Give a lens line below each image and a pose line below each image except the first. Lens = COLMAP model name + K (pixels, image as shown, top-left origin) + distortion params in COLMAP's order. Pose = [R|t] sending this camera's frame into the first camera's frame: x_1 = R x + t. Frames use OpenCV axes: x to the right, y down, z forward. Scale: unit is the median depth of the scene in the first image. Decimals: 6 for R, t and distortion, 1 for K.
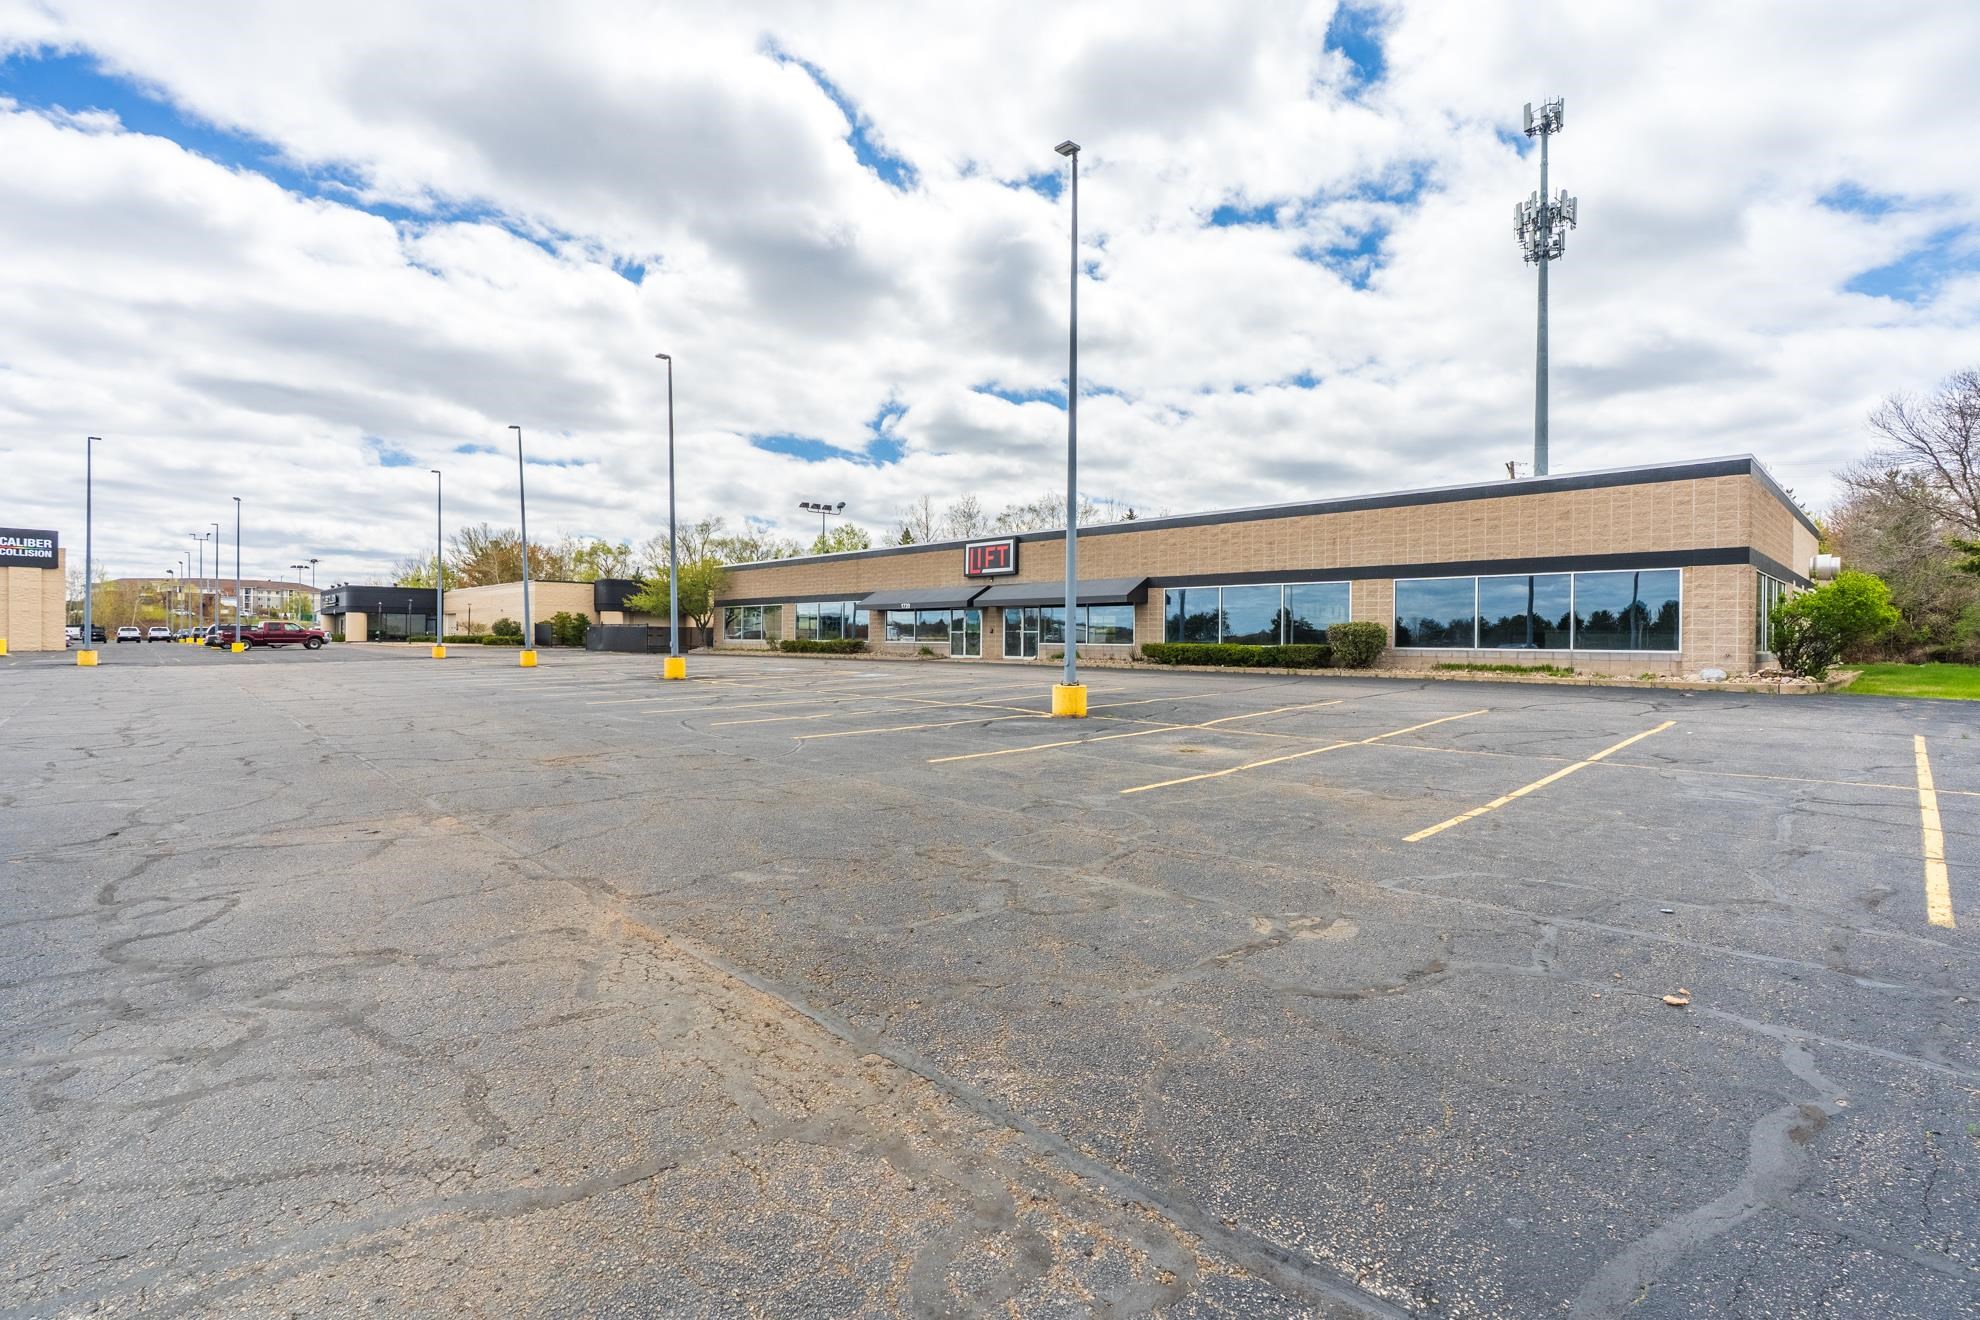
lens RADIAL K [[905.5, 0, 1003.3], [0, 905.5, 640.7], [0, 0, 1]] dist [-0.004104, 0.001190]
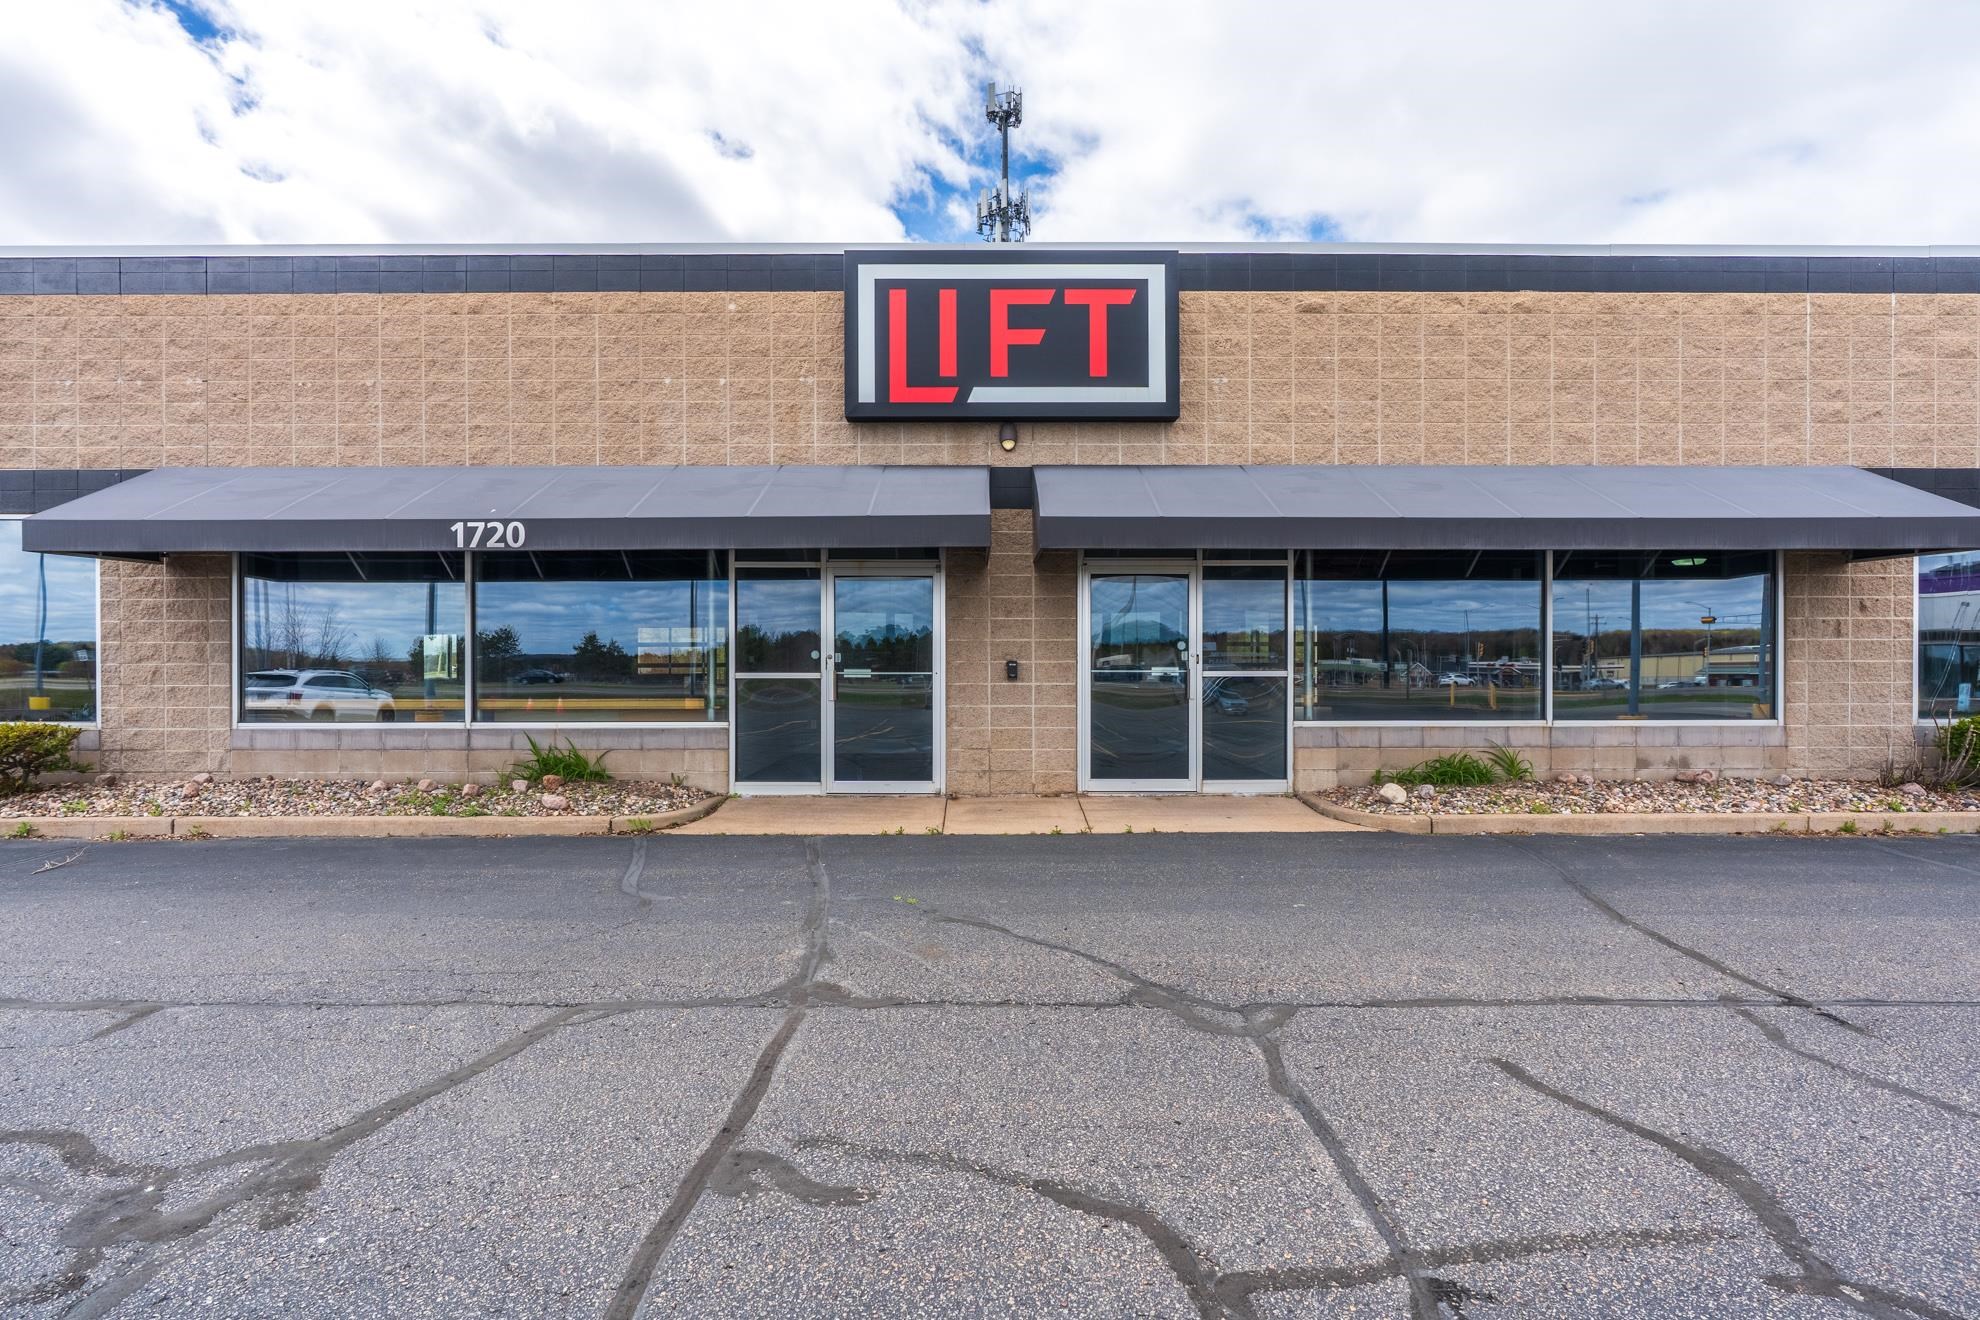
lens RADIAL K [[905.5, 0, 1004.9], [0, 905.5, 650.4], [0, 0, 1]] dist [-0.004104, 0.001190]
pose [[0.696074, 0.001338, 0.717968, -0.177520], [0.008165, 0.999919, -0.009779, -0.013673], [-0.717923, 0.012669, 0.696007, 0.866294]]
